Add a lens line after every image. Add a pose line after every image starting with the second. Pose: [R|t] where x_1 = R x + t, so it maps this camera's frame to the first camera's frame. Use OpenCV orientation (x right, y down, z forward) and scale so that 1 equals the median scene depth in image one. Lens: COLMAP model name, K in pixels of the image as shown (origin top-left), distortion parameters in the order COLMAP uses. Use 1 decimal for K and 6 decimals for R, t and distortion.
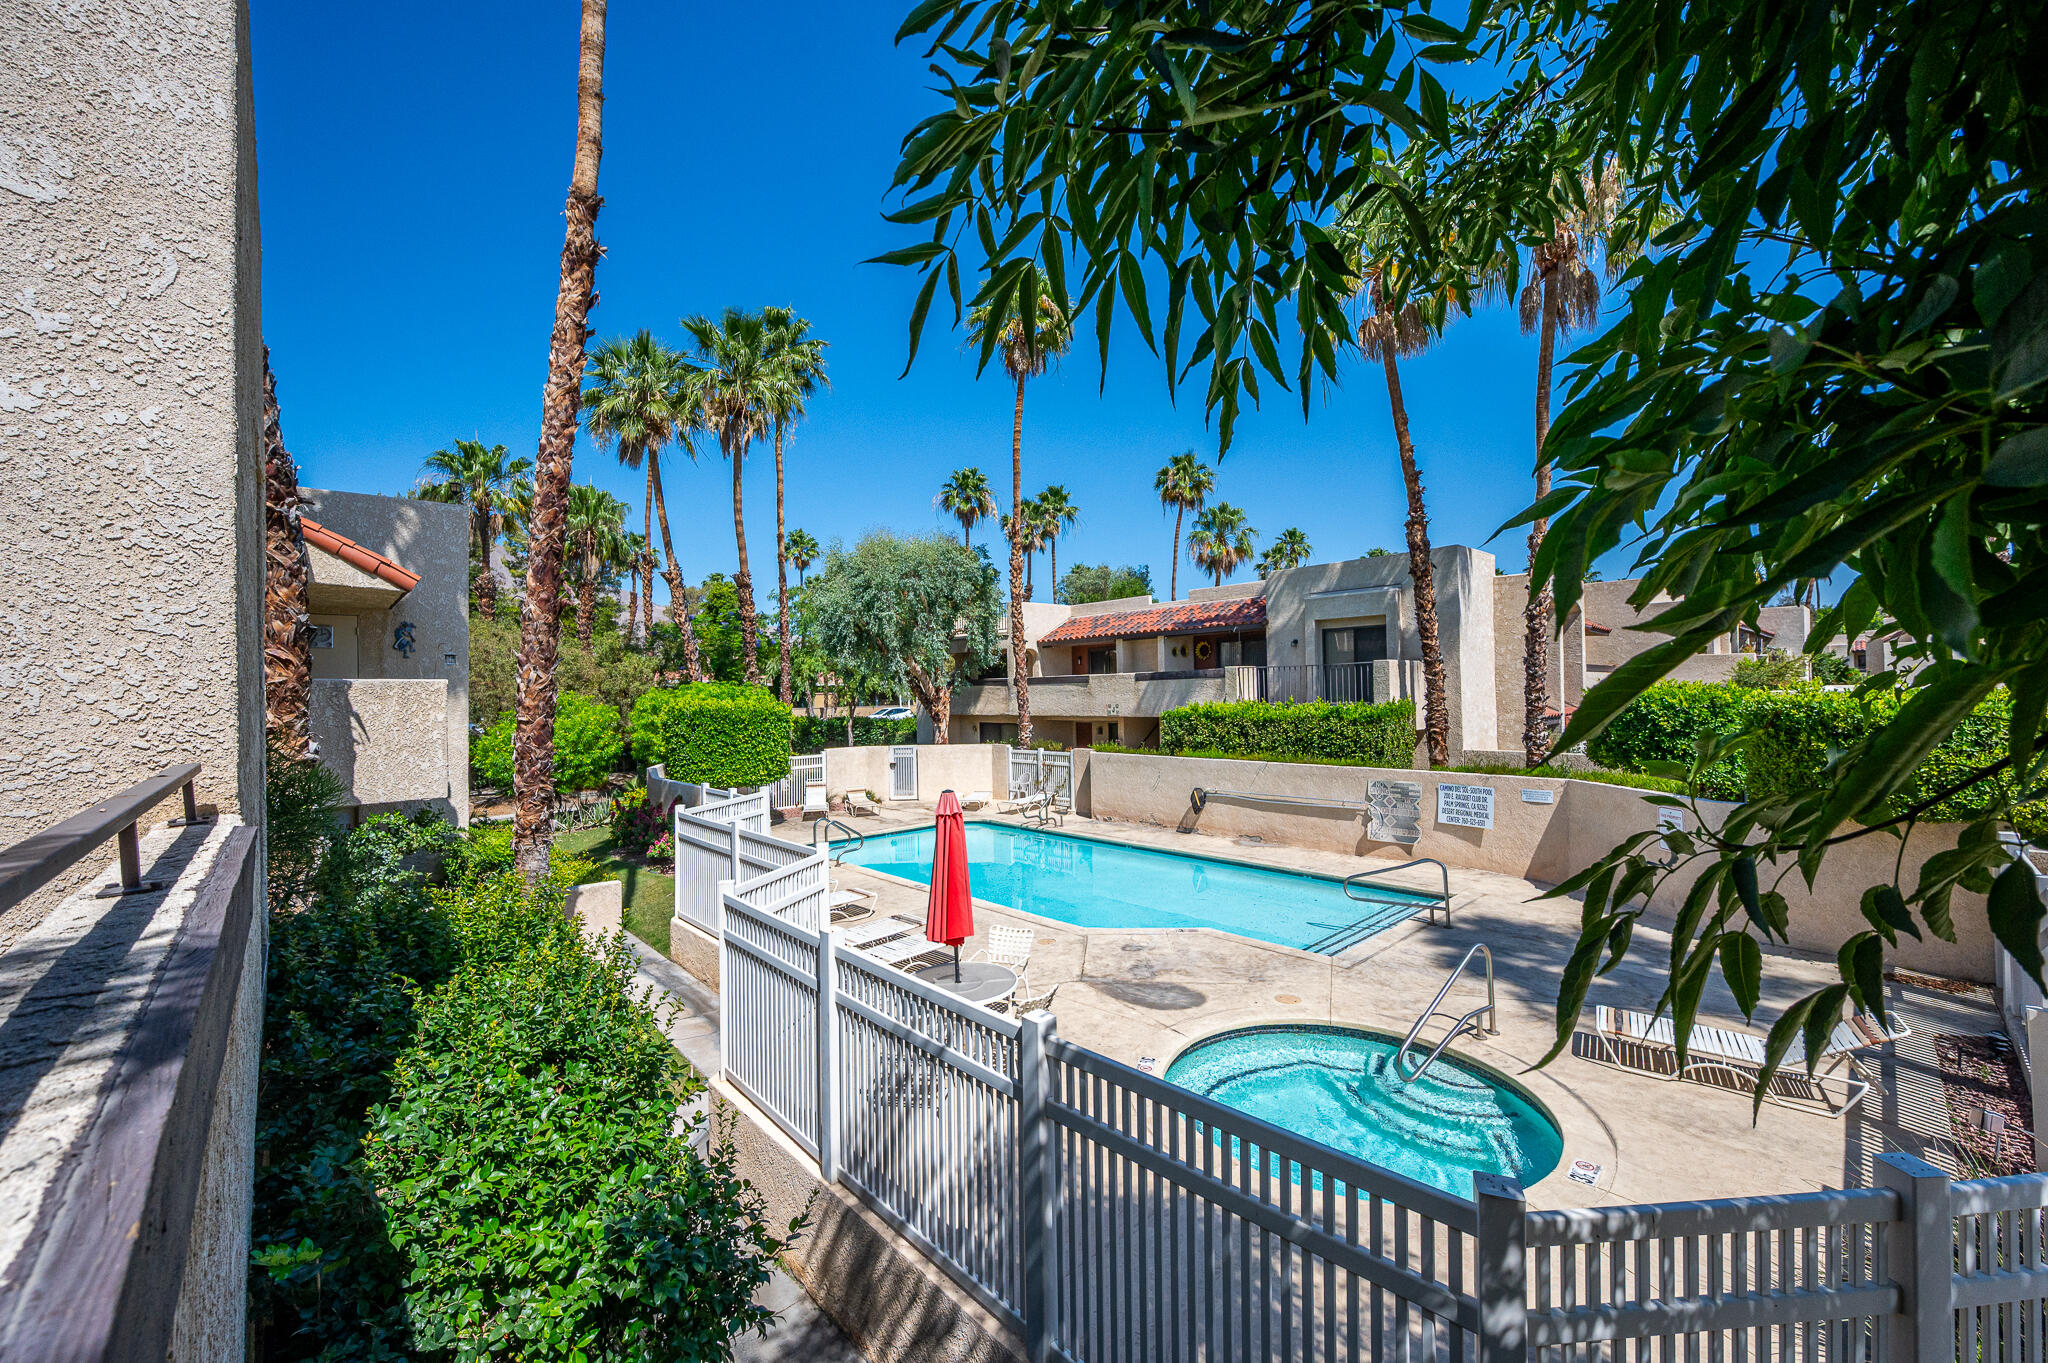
lens RADIAL K [[812.1, 0, 1017.6], [0, 812.1, 699.2], [0, 0, 1]] dist [0.001757, 0.000319]
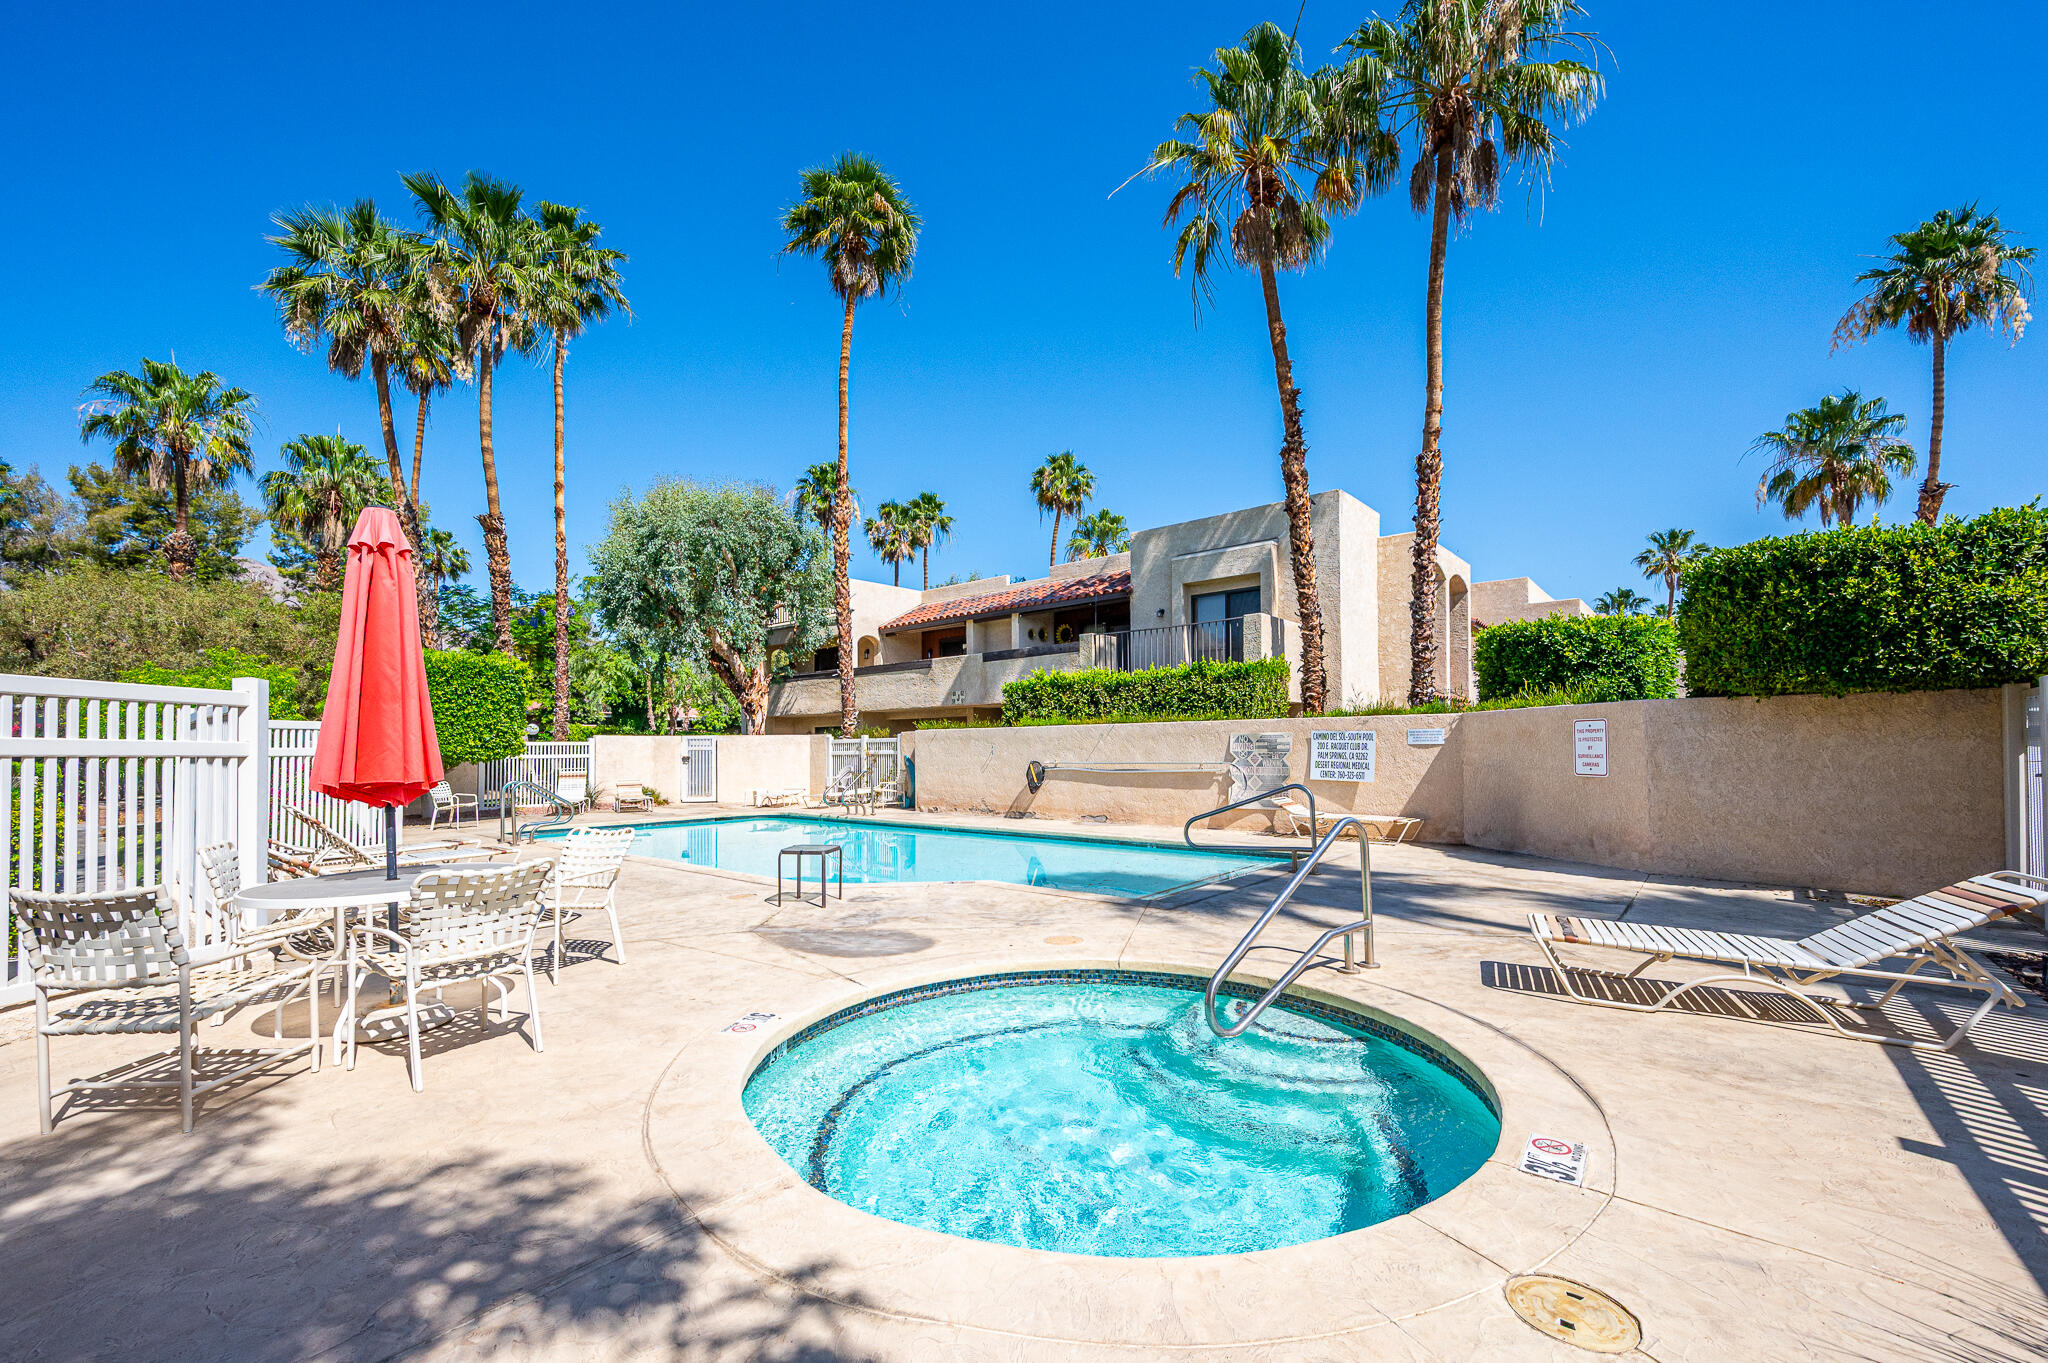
lens RADIAL K [[831.6, 0, 1024.9], [0, 831.6, 758.1], [0, 0, 1]] dist [0.001445, 0.000007]
pose [[0.991428, 0.013094, 0.129998, 0.101154], [-0.012518, 0.999908, -0.005247, 0.107765], [-0.130055, 0.003575, 0.991500, 0.170958]]
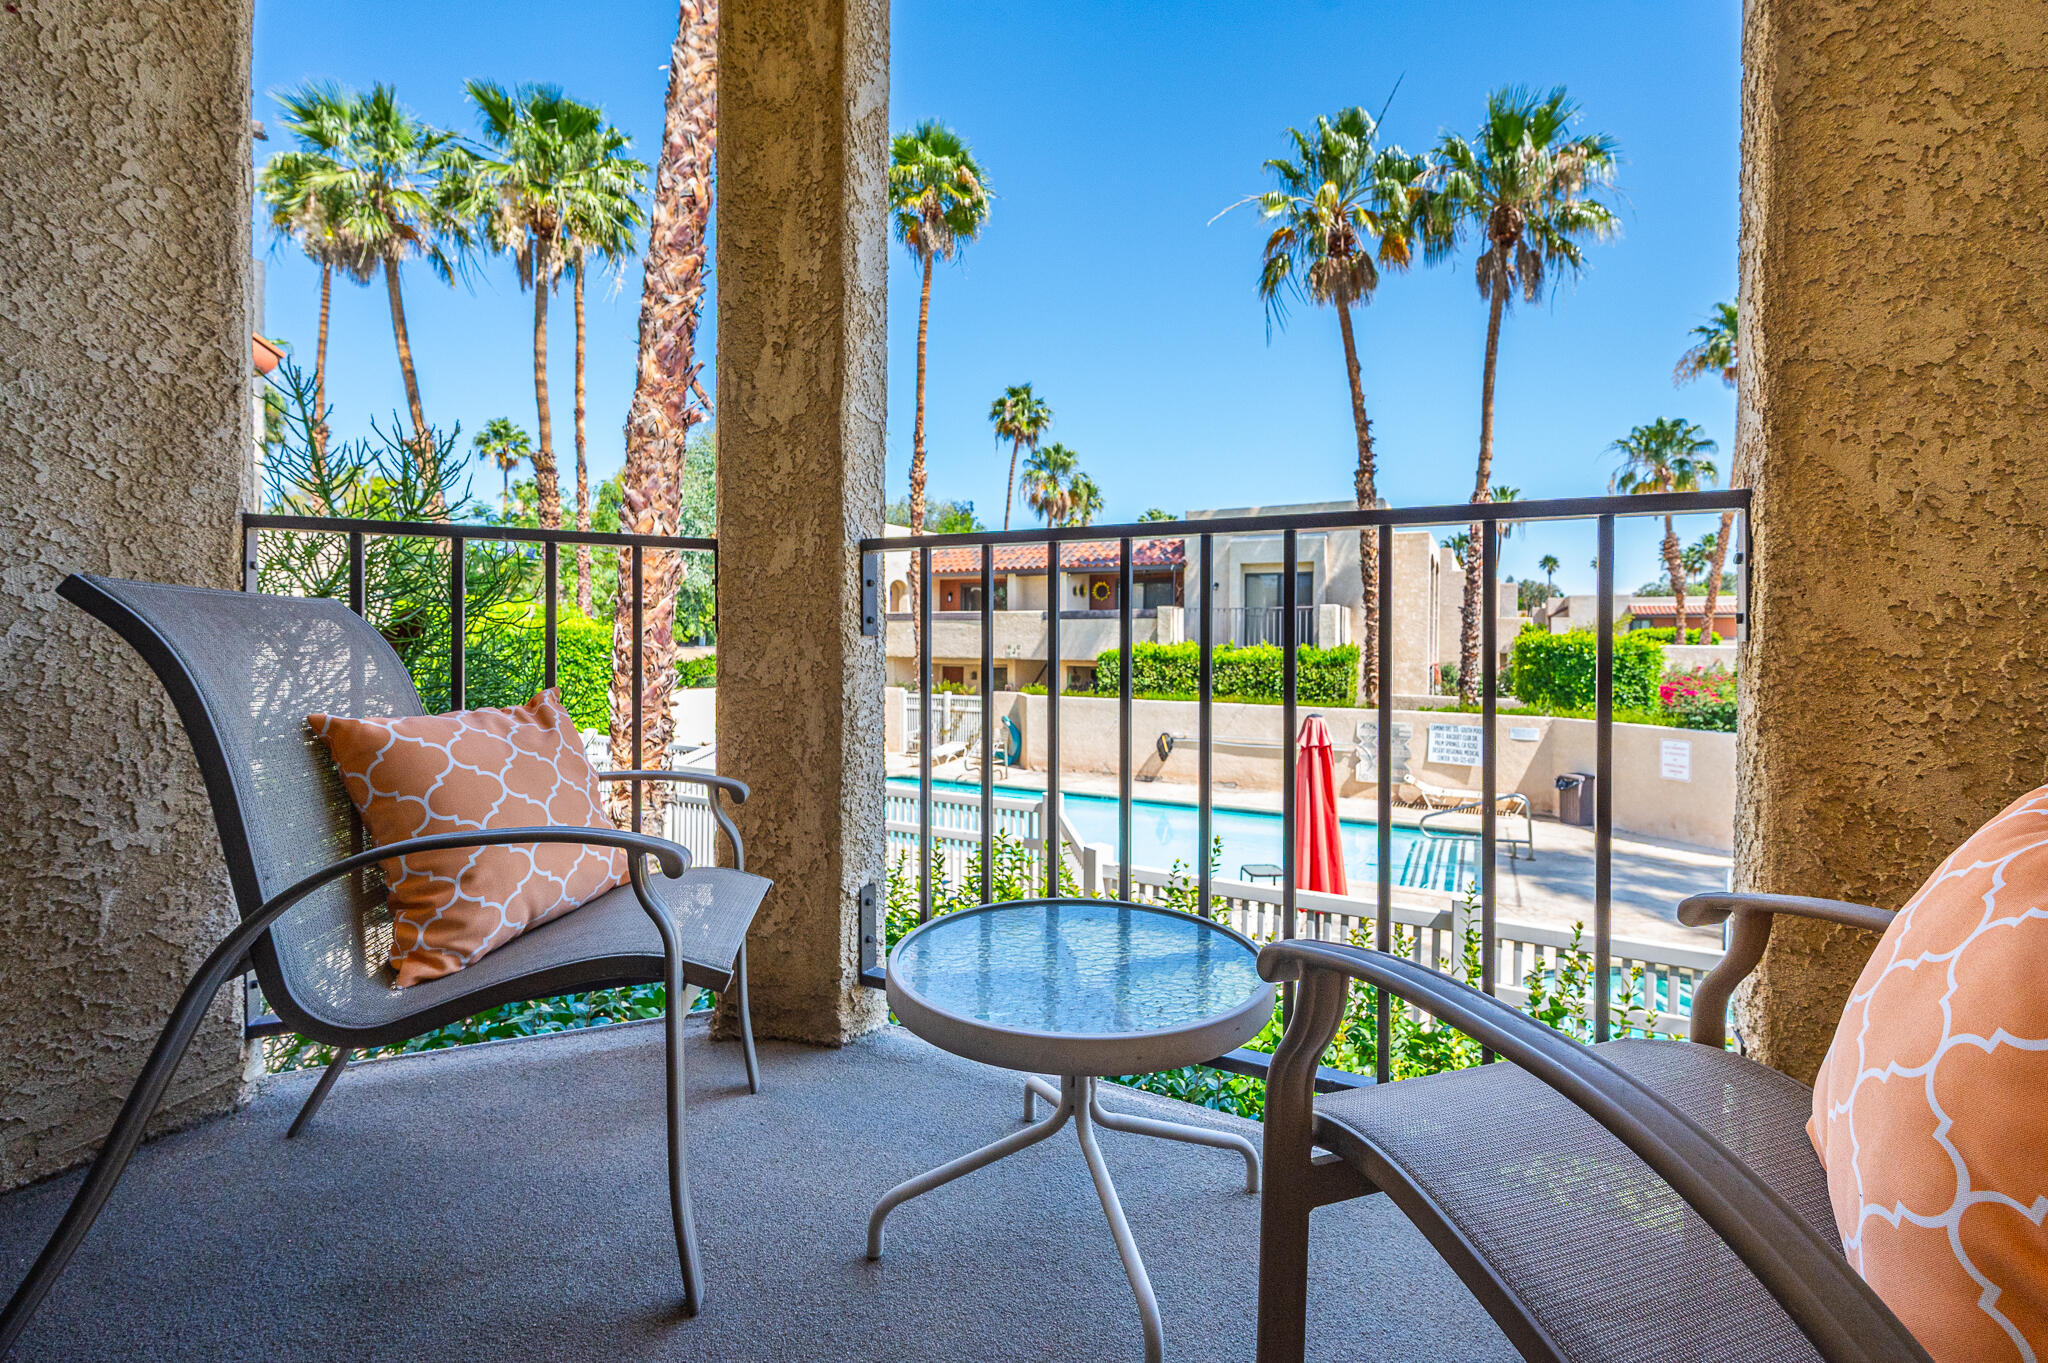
lens RADIAL K [[852.3, 0, 1057.4], [0, 852.3, 676.3], [0, 0, 1]] dist [0.001316, -0.000235]
pose [[0.931991, 0.017703, 0.362049, -0.242126], [-0.027245, 0.999402, 0.021269, 0.026351], [-0.361456, -0.029686, 0.931917, 0.132323]]
